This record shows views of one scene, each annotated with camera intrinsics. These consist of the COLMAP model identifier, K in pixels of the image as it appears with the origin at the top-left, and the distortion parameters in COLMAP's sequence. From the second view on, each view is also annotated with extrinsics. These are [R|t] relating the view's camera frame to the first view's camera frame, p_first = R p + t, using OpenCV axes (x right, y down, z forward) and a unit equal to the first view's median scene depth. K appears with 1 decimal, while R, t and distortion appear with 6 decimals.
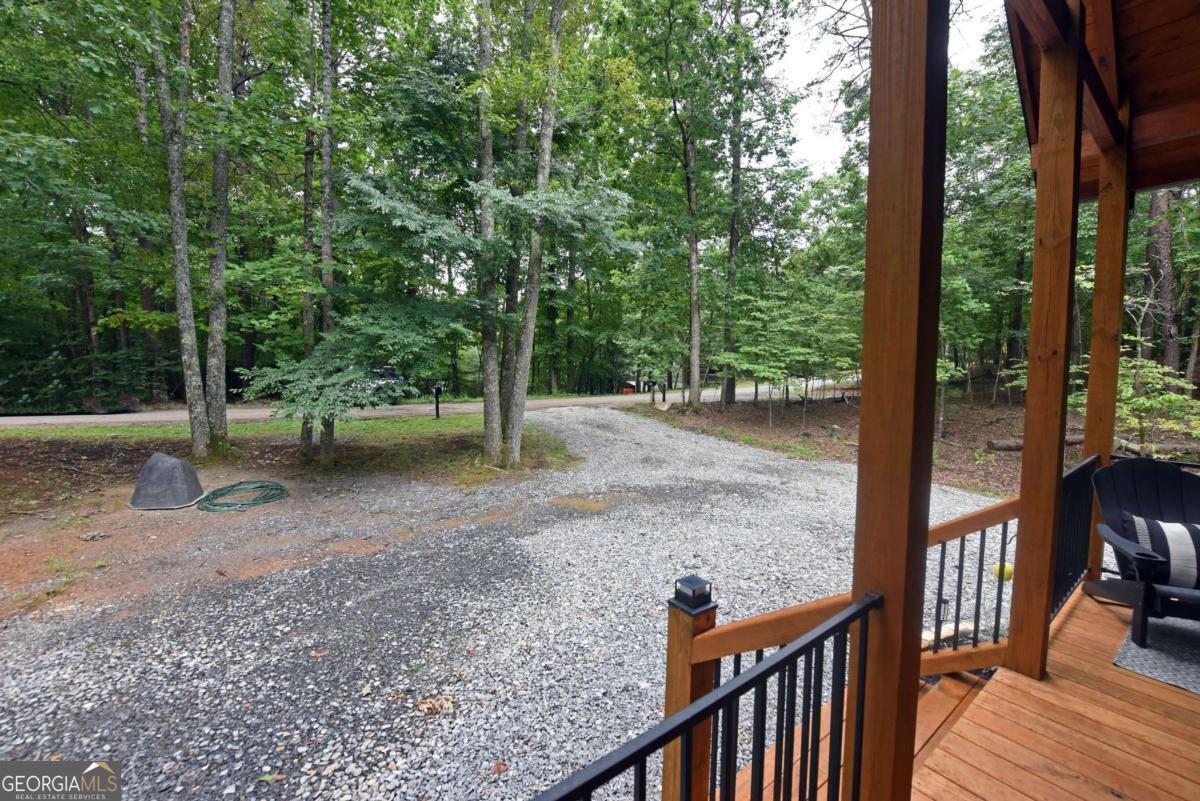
lens RADIAL K [[479.3, 0, 603.7], [0, 479.3, 398.4], [0, 0, 1]] dist [-0.018888, -0.000479]
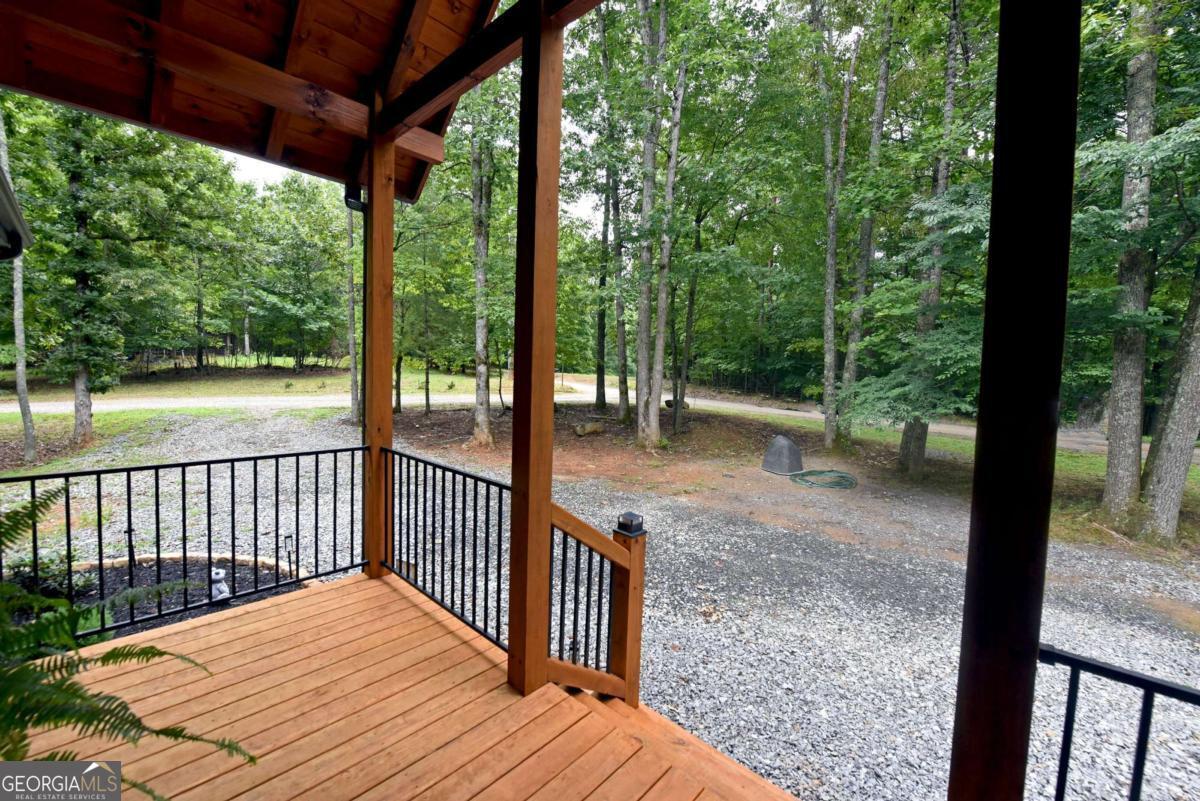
lens RADIAL K [[479.3, 0, 604.4], [0, 479.3, 397.1], [0, 0, 1]] dist [-0.018888, -0.000479]
pose [[0.188975, 0.056007, -0.980384, 0.478309], [-0.099289, 0.994345, 0.037666, -0.006585], [0.976949, 0.090224, 0.193467, 0.183742]]
